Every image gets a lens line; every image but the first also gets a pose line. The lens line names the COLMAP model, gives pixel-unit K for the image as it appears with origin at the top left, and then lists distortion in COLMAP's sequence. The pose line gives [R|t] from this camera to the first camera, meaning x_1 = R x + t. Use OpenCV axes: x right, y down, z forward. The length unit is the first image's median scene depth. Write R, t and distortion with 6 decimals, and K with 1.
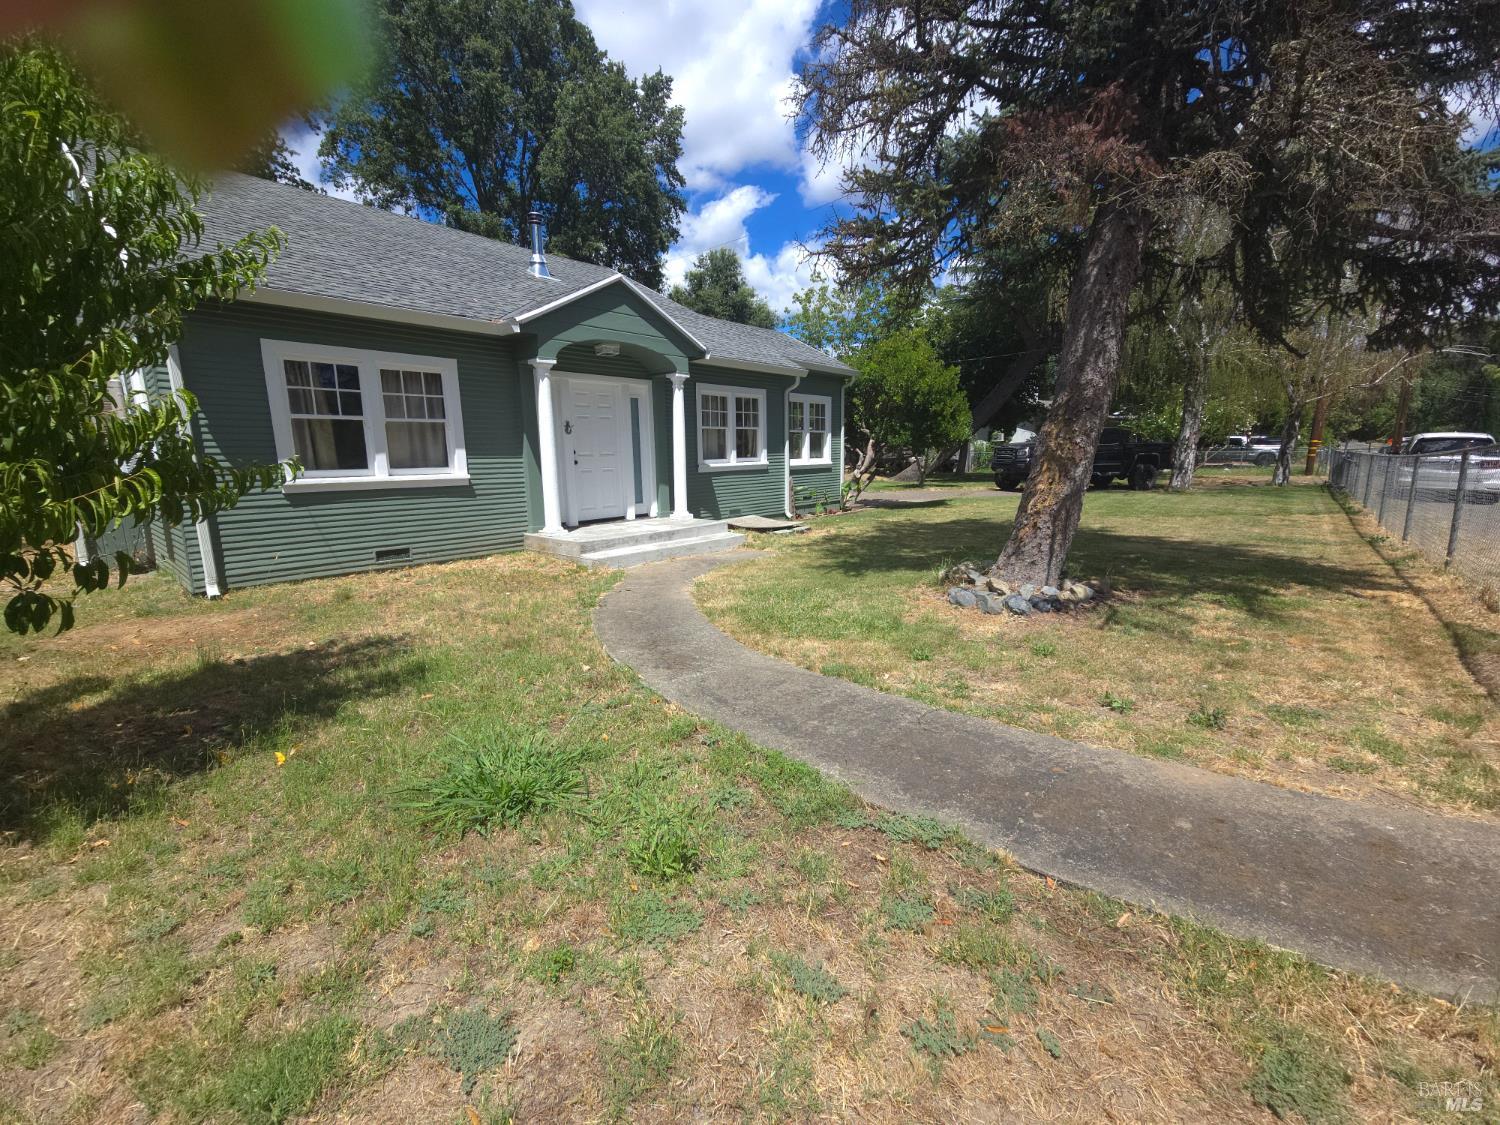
lens RADIAL K [[614.6, 0, 756.2], [0, 614.6, 563.4], [0, 0, 1]] dist [-0.012948, 0.000107]
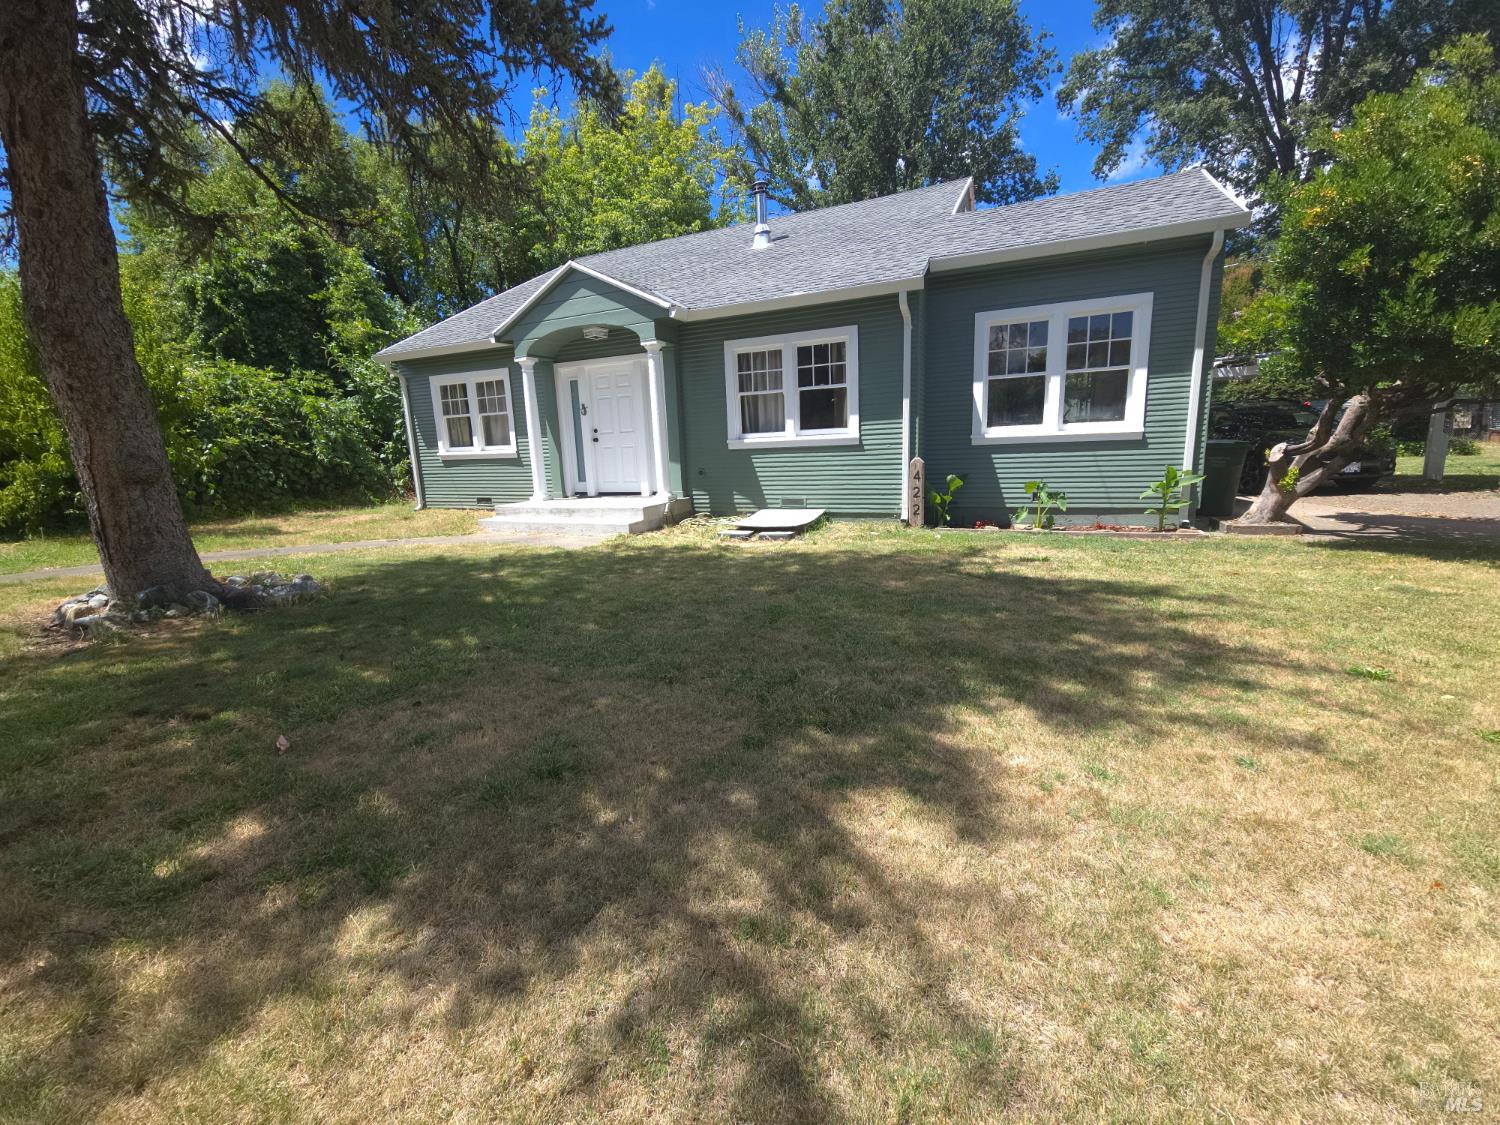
lens RADIAL K [[614.6, 0, 754.4], [0, 614.6, 557.0], [0, 0, 1]] dist [-0.012948, 0.000107]
pose [[0.283938, 0.199403, -0.937879, 0.696071], [-0.125555, 0.977447, 0.169805, -0.142787], [0.950587, 0.069541, 0.302570, 0.744978]]
